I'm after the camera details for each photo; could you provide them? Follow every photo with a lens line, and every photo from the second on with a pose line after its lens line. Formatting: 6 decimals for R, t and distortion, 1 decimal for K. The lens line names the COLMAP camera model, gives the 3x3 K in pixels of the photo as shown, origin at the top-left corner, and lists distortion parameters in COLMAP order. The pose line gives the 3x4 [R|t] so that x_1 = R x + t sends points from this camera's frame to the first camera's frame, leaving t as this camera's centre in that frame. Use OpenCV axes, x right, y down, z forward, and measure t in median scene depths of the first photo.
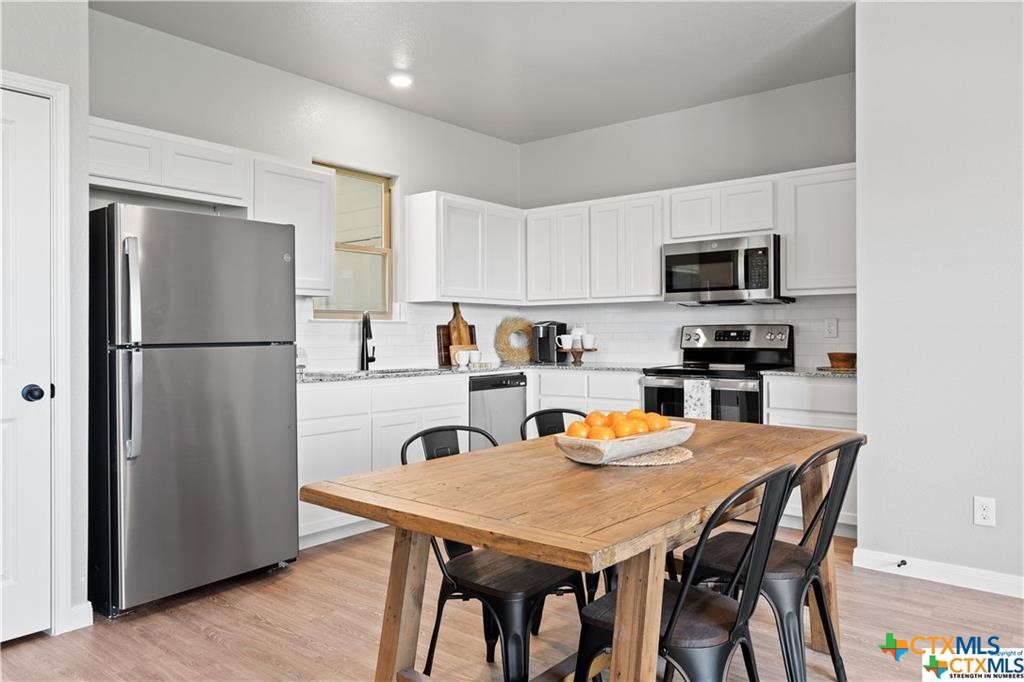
lens RADIAL K [[717.9, 0, 512.8], [0, 717.9, 338.0], [0, 0, 1]] dist [0.013247, 0.006243]
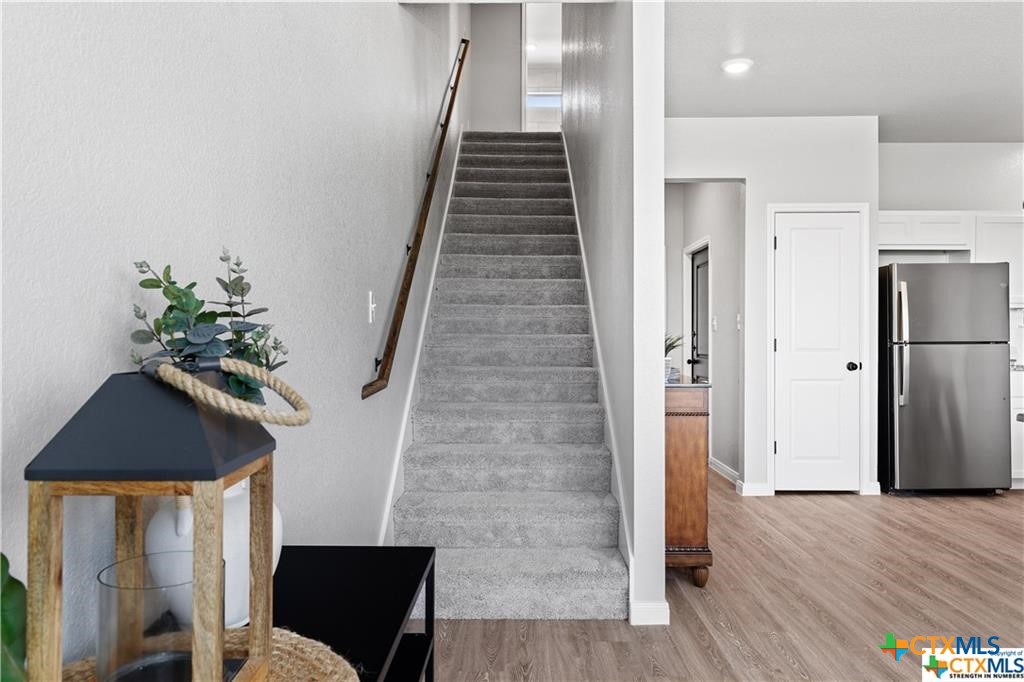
lens RADIAL K [[717.9, 0, 513.6], [0, 717.9, 337.5], [0, 0, 1]] dist [0.013247, 0.006243]
pose [[0.634357, 0.005538, -0.773021, 0.239888], [-0.006971, 0.999975, 0.001444, 0.001823], [0.773009, 0.004473, 0.634379, -0.874849]]
